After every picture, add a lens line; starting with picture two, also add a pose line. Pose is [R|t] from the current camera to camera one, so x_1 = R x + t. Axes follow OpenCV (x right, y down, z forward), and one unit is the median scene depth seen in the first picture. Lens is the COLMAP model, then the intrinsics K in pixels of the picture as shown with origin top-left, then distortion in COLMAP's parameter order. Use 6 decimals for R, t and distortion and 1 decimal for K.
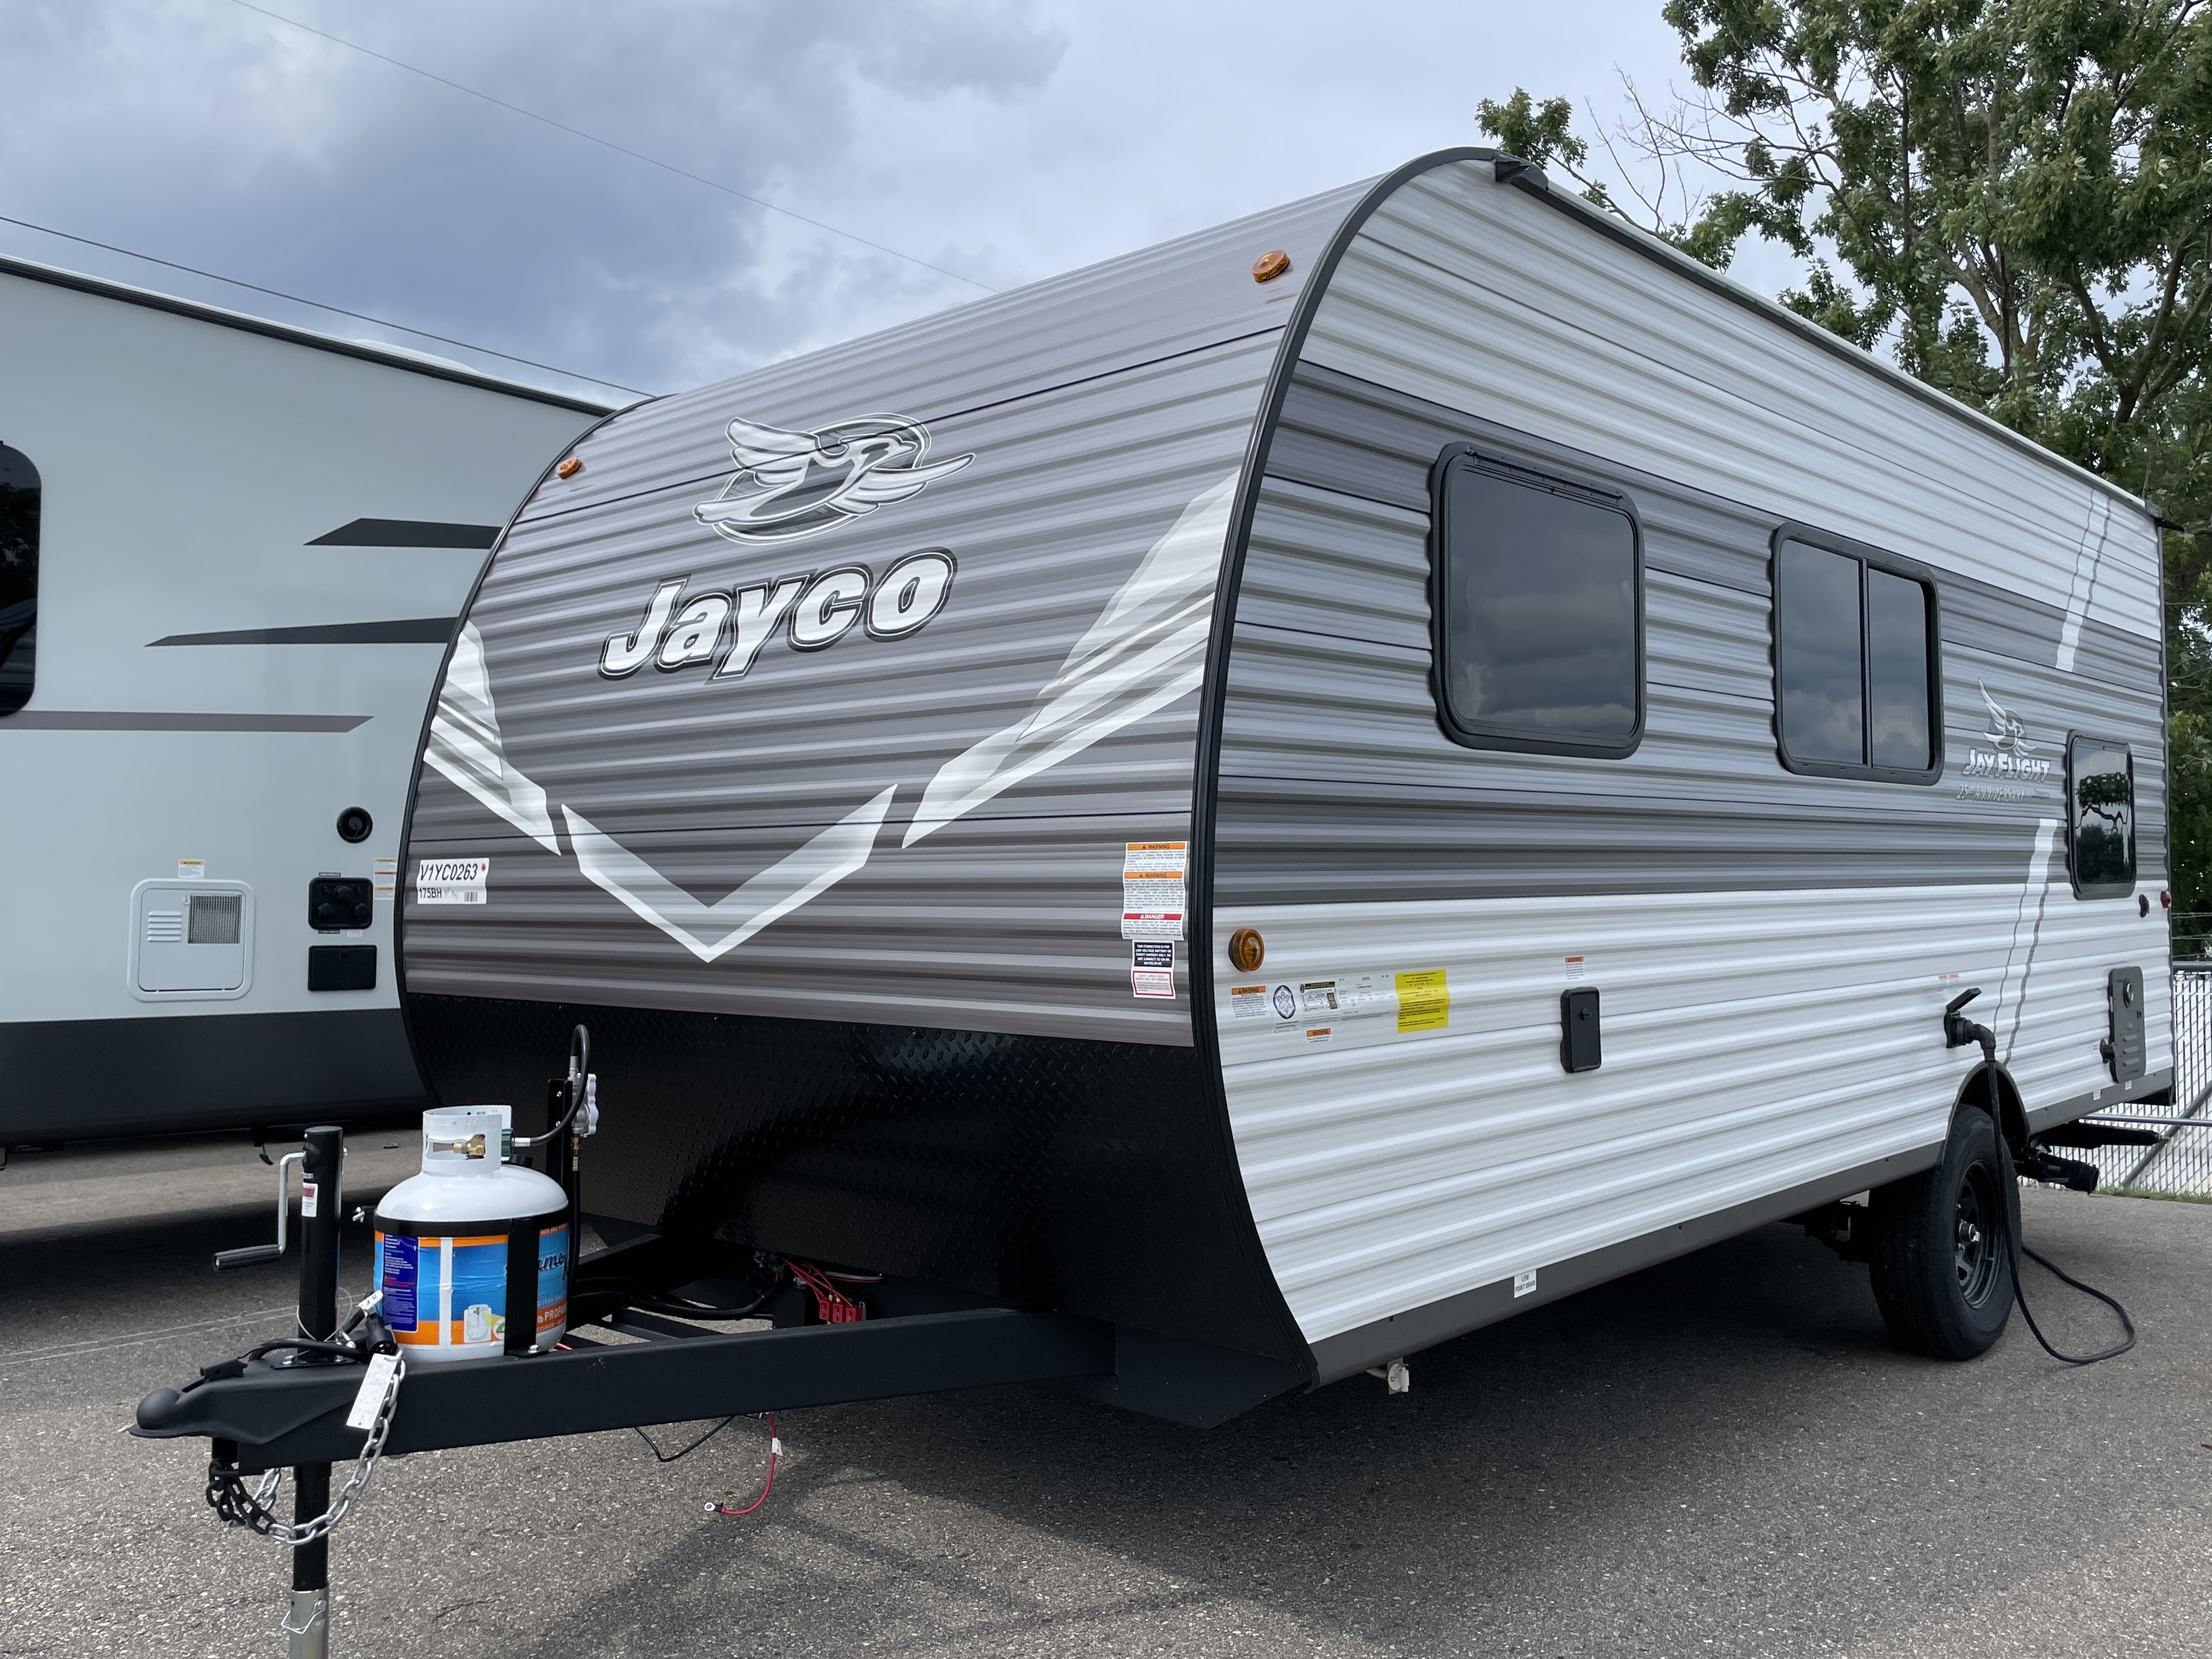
lens RADIAL K [[1885.1, 0, 1106.0], [0, 1885.1, 829.5], [0, 0, 1]] dist [0.007637, -0.001254]
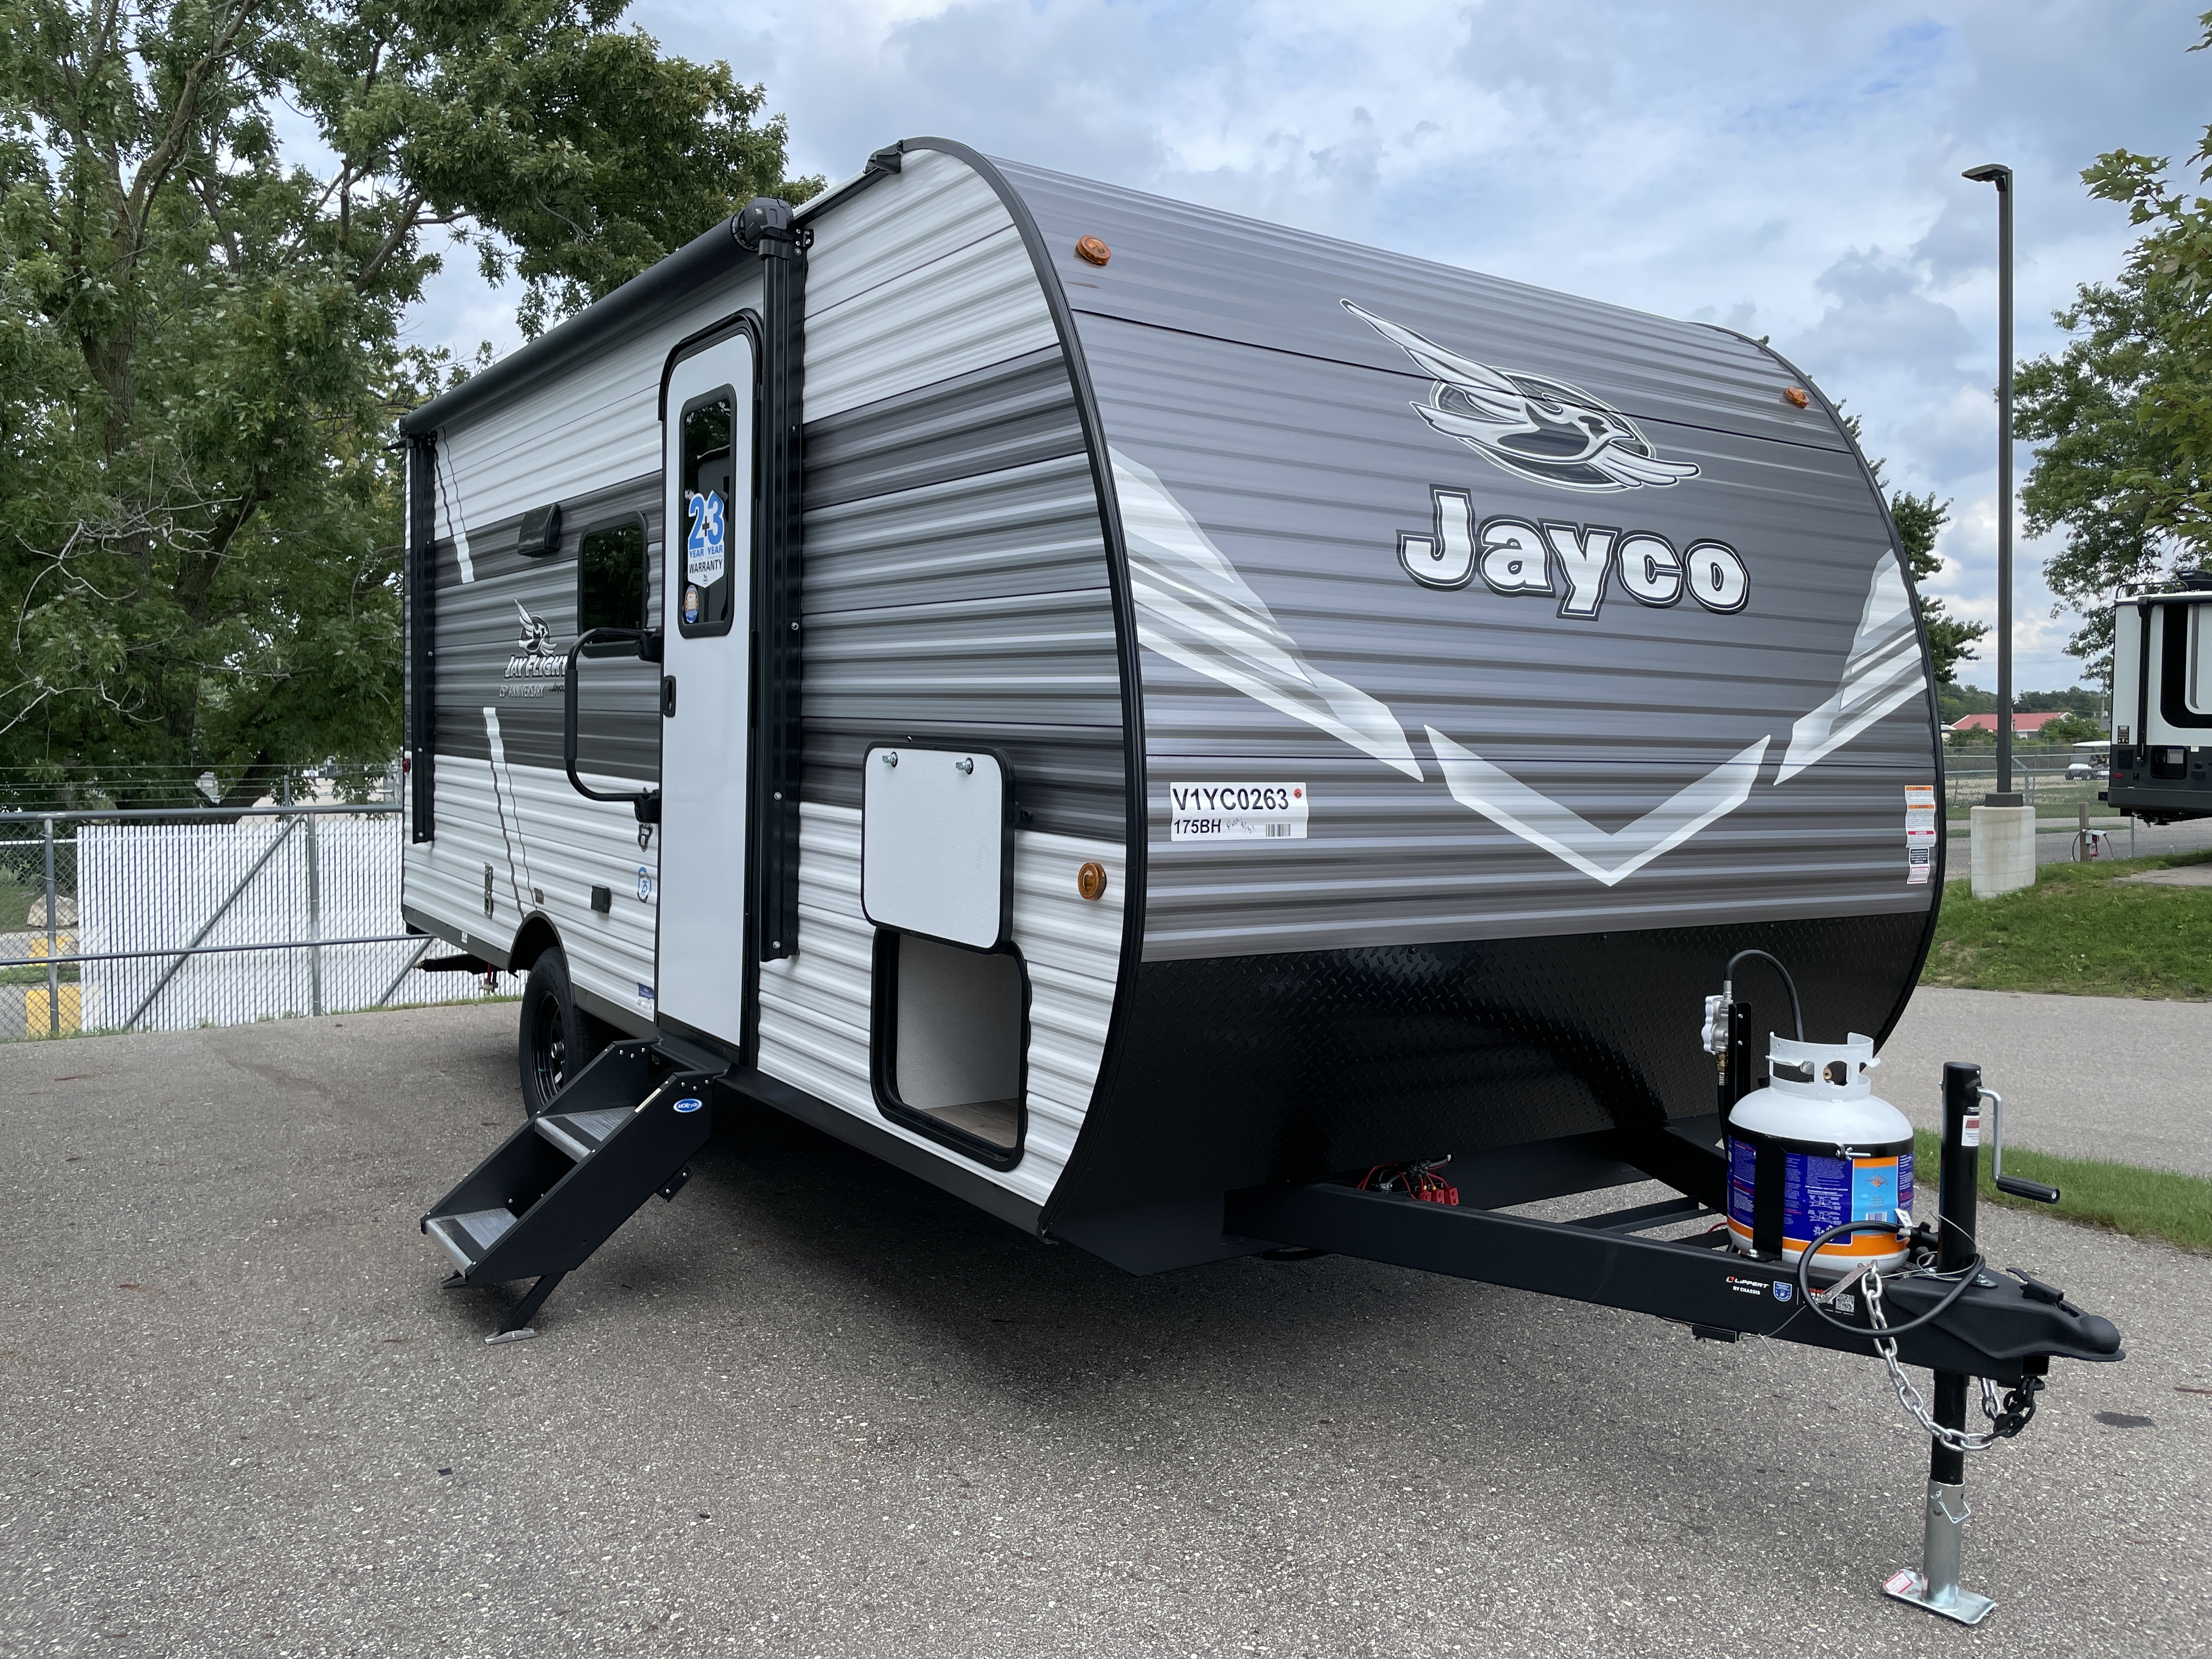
lens RADIAL K [[1719.1, 0, 1106.0], [0, 1719.1, 829.5], [0, 0, 1]] dist [-0.000909, -0.000062]
pose [[0.246272, -0.048256, 0.967999, -1.141304], [-0.056378, 0.996355, 0.064013, -0.007728], [-0.967560, -0.070338, 0.242653, 0.966161]]
